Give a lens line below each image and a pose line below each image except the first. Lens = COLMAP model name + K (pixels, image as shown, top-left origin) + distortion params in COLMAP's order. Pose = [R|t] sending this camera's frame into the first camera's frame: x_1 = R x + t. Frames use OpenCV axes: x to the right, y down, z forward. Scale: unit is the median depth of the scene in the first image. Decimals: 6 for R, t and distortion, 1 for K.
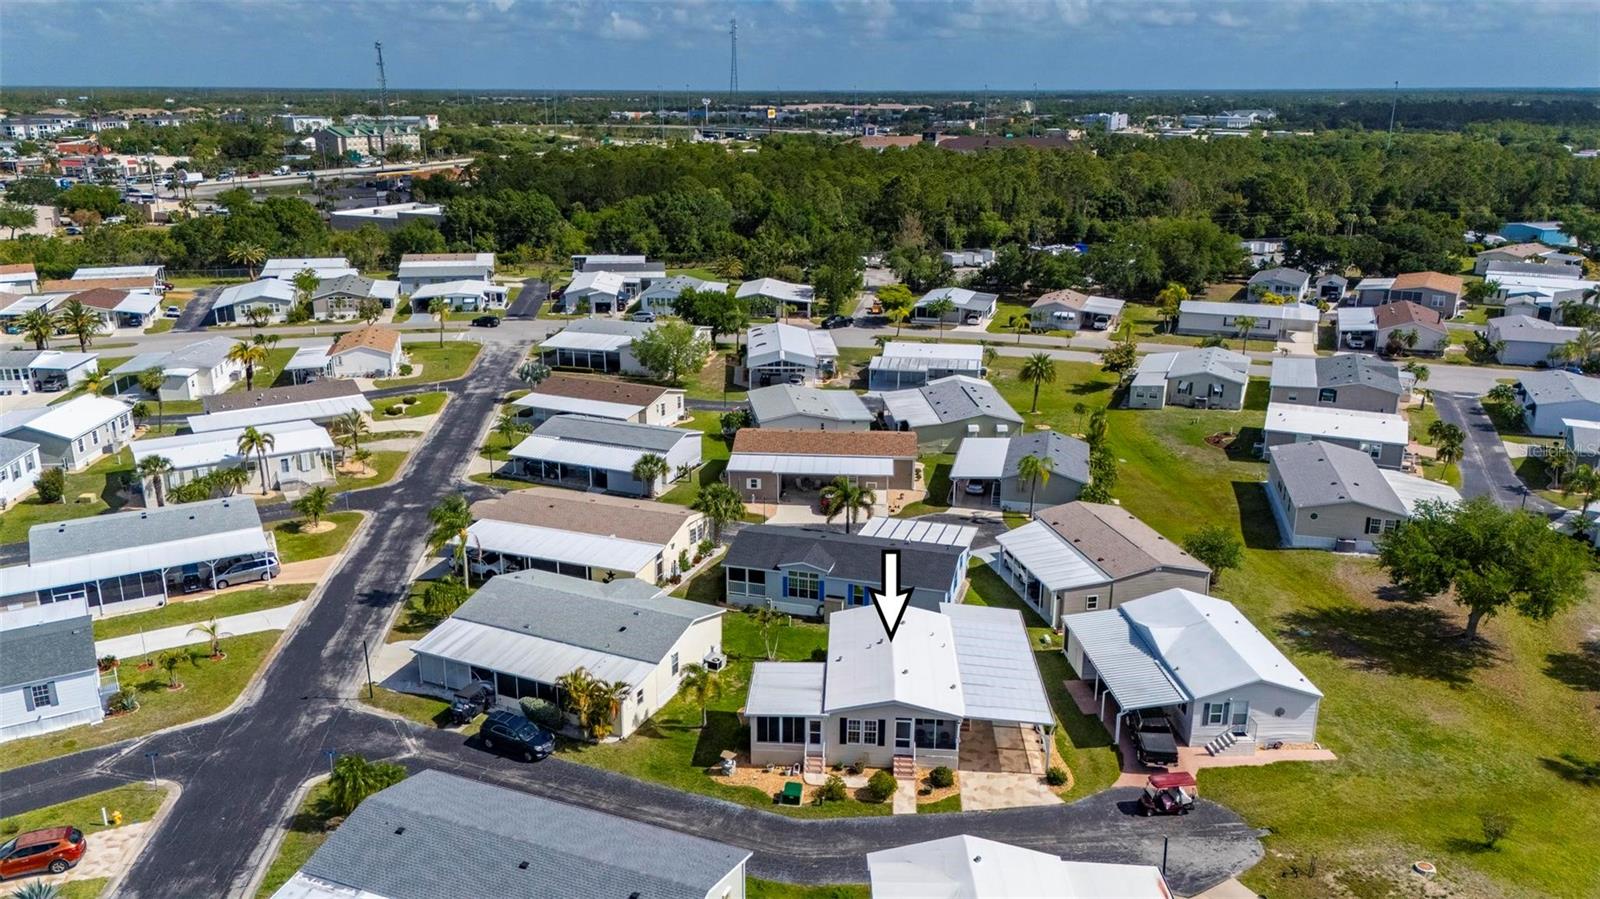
lens RADIAL K [[1190.1, 0, 807.9], [0, 1190.1, 452.6], [0, 0, 1]] dist [0.077240, -0.064406]
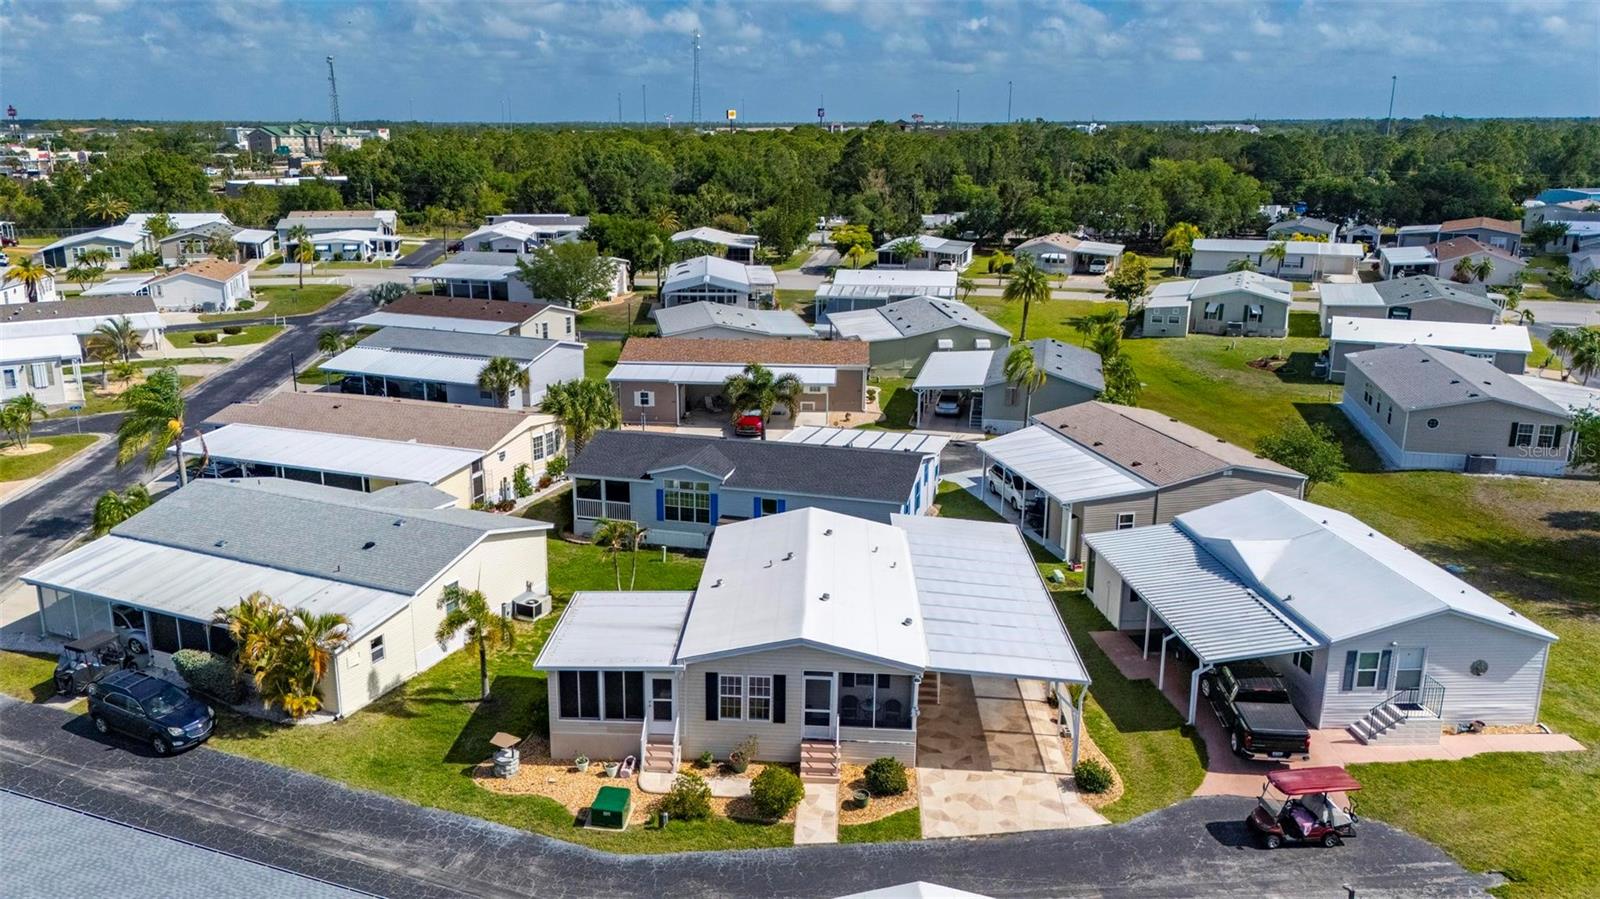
lens RADIAL K [[1181.4, 0, 780.9], [0, 1181.4, 451.4], [0, 0, 1]] dist [0.068382, -0.049680]
pose [[0.999997, -0.000319, -0.002508, 0.046406], [0.000212, 0.999095, -0.042539, 0.103122], [0.002520, 0.042538, 0.999092, 0.319252]]
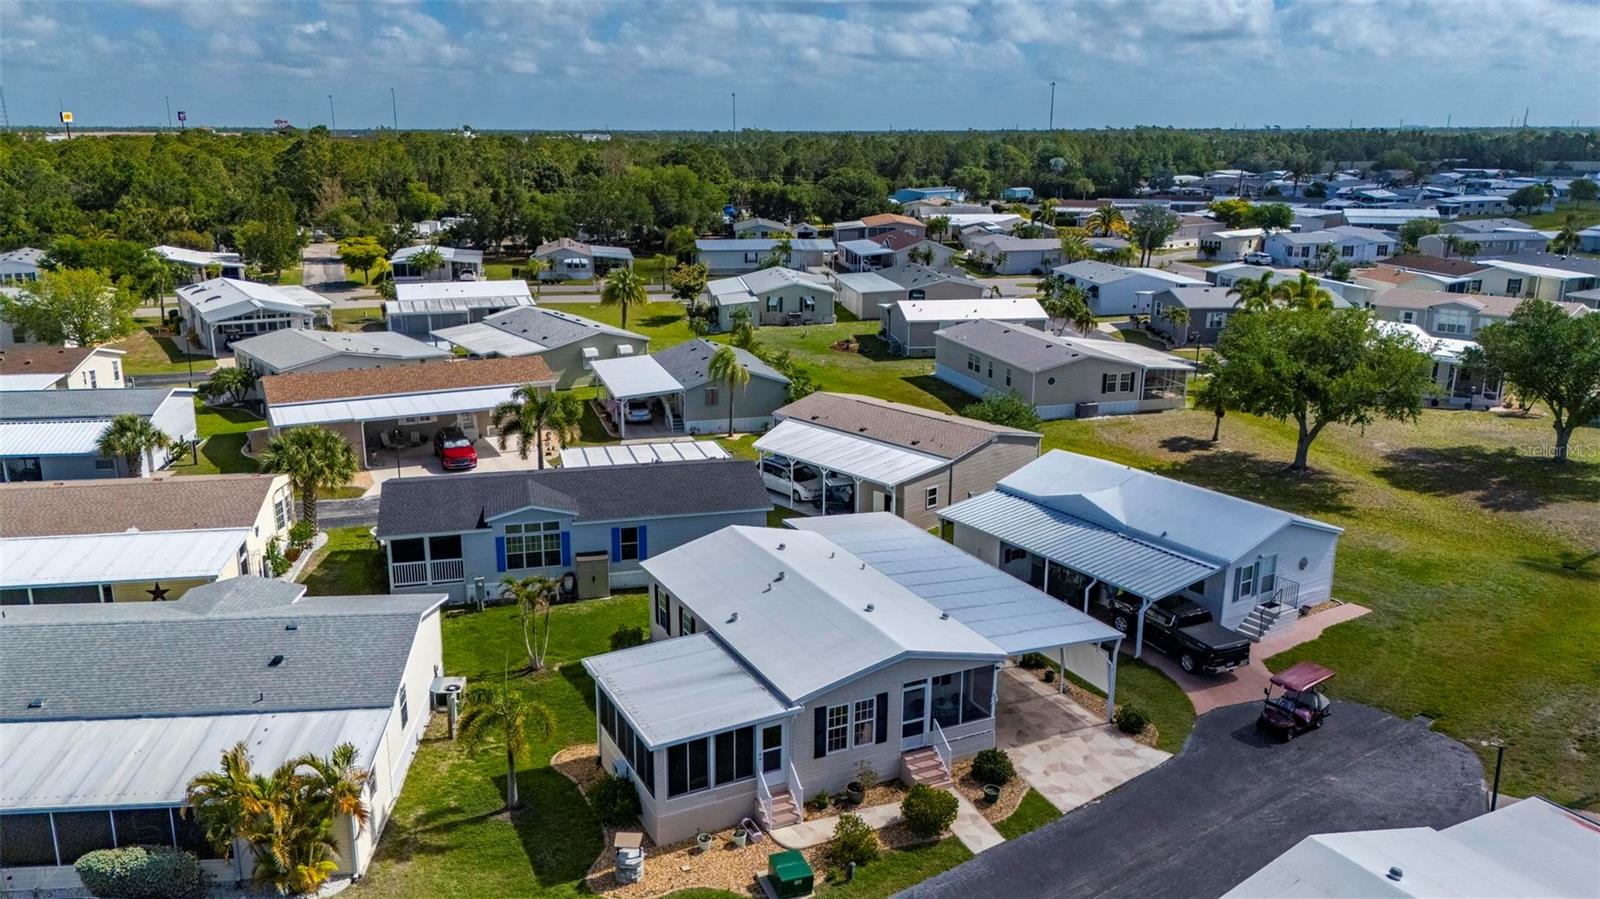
lens RADIAL K [[1166.5, 0, 743.9], [0, 1166.5, 450.0], [0, 0, 1]] dist [0.067481, -0.046188]
pose [[0.872568, -0.127763, 0.471488, -0.167402], [0.149598, 0.988707, -0.008937, 0.079001], [-0.465022, 0.078332, 0.881827, 0.398242]]
